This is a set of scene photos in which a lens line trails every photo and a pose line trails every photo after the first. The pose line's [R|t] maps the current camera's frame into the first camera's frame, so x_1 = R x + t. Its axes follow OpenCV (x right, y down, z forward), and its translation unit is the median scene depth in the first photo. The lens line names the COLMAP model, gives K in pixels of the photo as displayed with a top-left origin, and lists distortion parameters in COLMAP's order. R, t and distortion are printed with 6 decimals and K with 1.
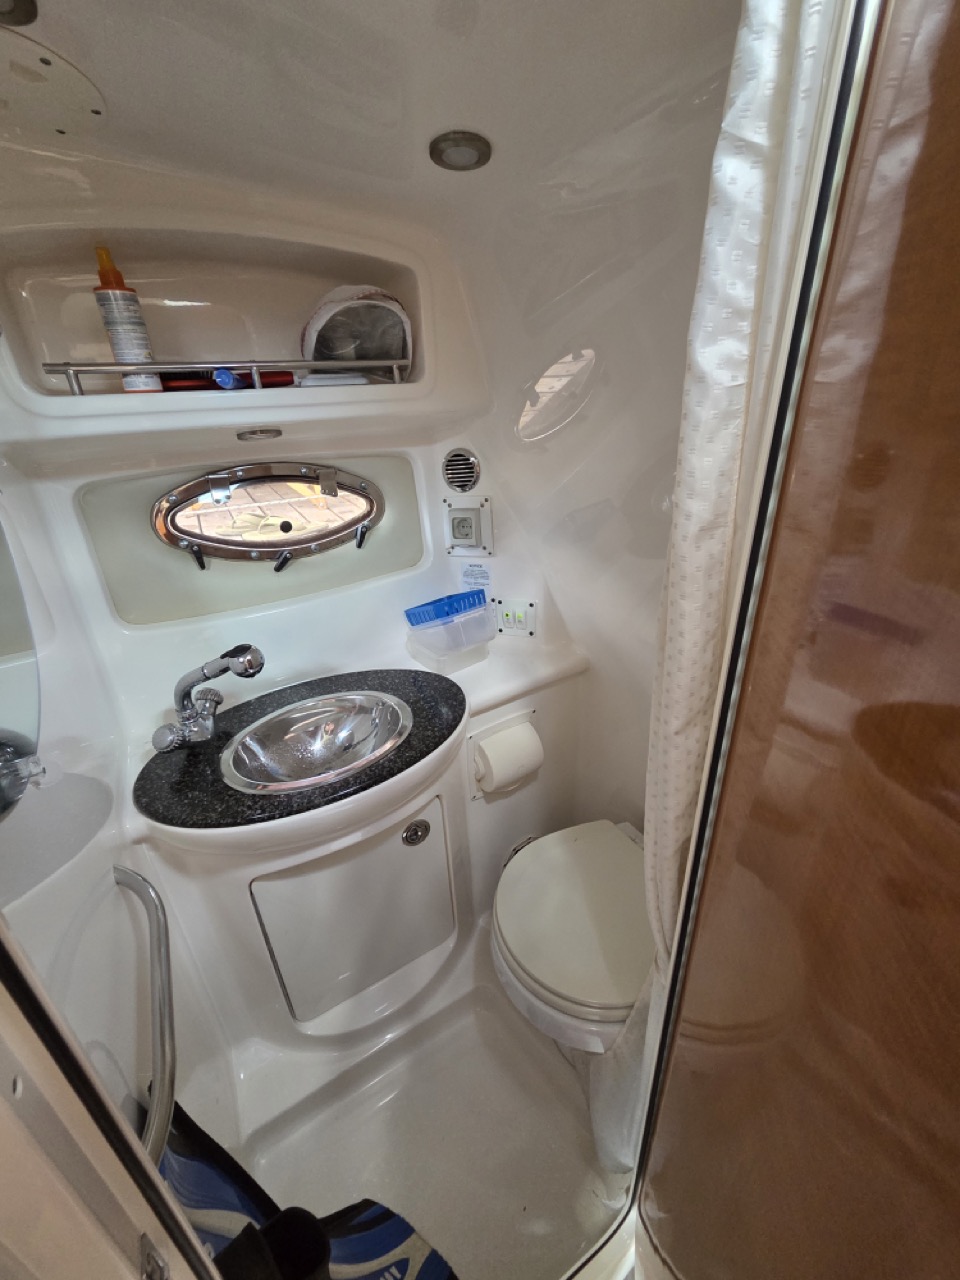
lens RADIAL K [[527.0, 0, 478.4], [0, 527.0, 622.8], [0, 0, 1]] dist [0.003948, 0.000549]
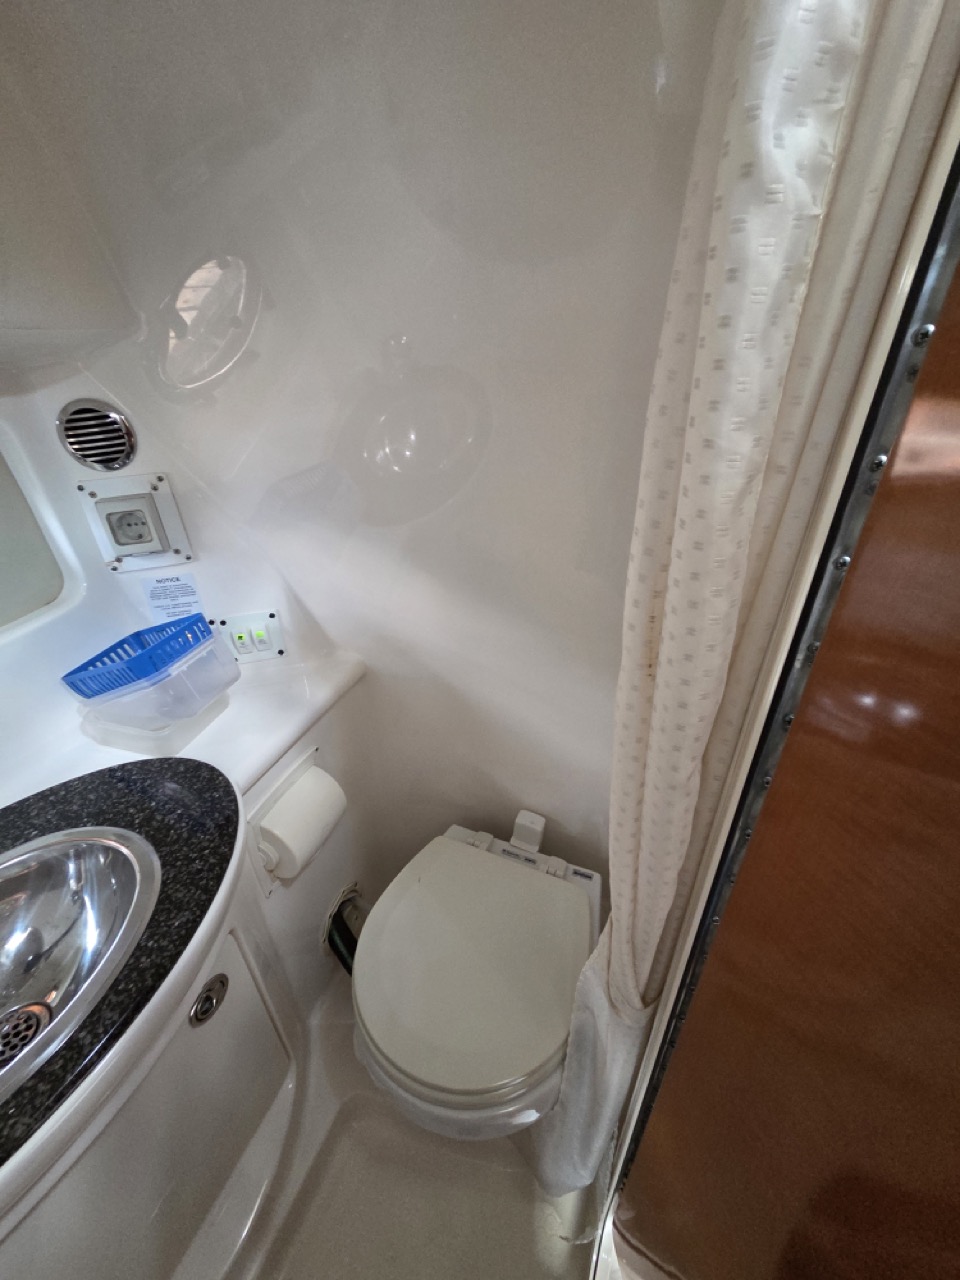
lens RADIAL K [[527.1, 0, 482.9], [0, 527.1, 629.8], [0, 0, 1]] dist [0.003016, -0.000167]
pose [[0.797610, -0.269980, 0.539378, -0.067891], [0.224811, 0.962864, 0.149511, -0.060028], [-0.559713, 0.002007, 0.828684, 0.231641]]
